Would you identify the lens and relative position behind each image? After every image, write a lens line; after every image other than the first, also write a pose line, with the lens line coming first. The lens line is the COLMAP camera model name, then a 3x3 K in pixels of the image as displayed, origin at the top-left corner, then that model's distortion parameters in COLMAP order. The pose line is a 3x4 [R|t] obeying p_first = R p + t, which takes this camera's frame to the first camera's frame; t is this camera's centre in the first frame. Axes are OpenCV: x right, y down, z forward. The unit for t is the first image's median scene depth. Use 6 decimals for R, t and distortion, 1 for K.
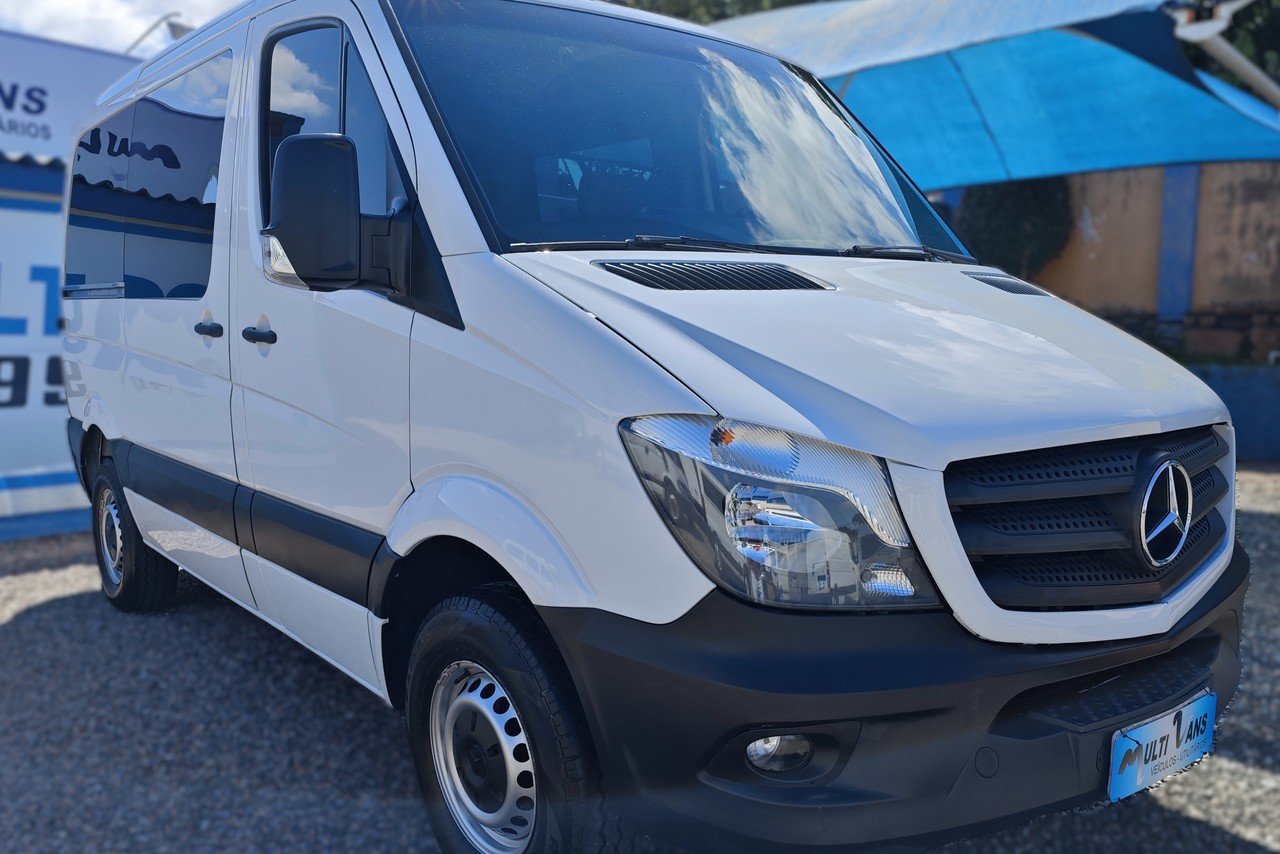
lens RADIAL K [[876.2, 0, 648.5], [0, 876.2, 438.3], [0, 0, 1]] dist [0.012705, -0.009308]
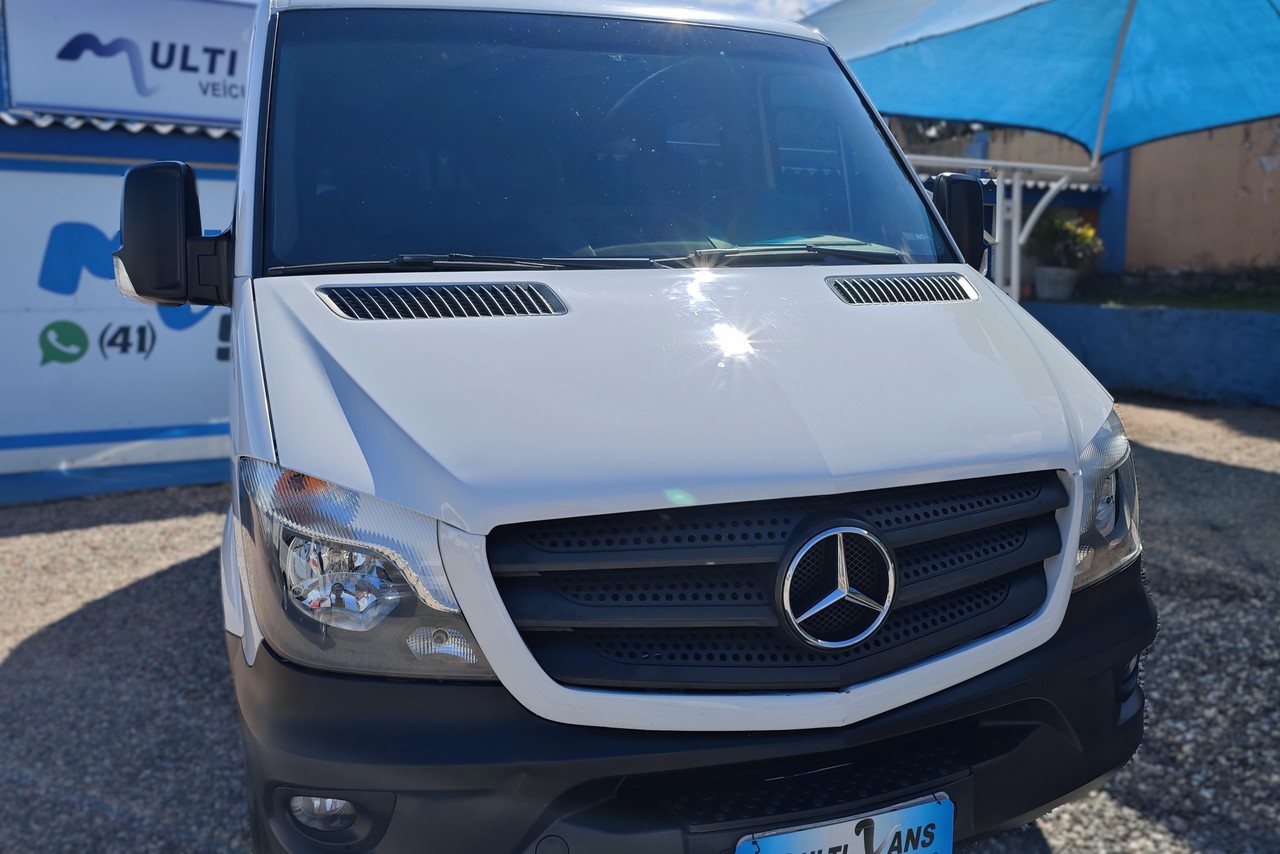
lens RADIAL K [[876.2, 0, 648.5], [0, 876.2, 438.3], [0, 0, 1]] dist [0.012705, -0.009308]
pose [[0.963568, 0.034829, -0.265188, 0.649797], [-0.023301, 0.998647, 0.046494, -0.097057], [0.266448, -0.038621, 0.963075, 0.150107]]
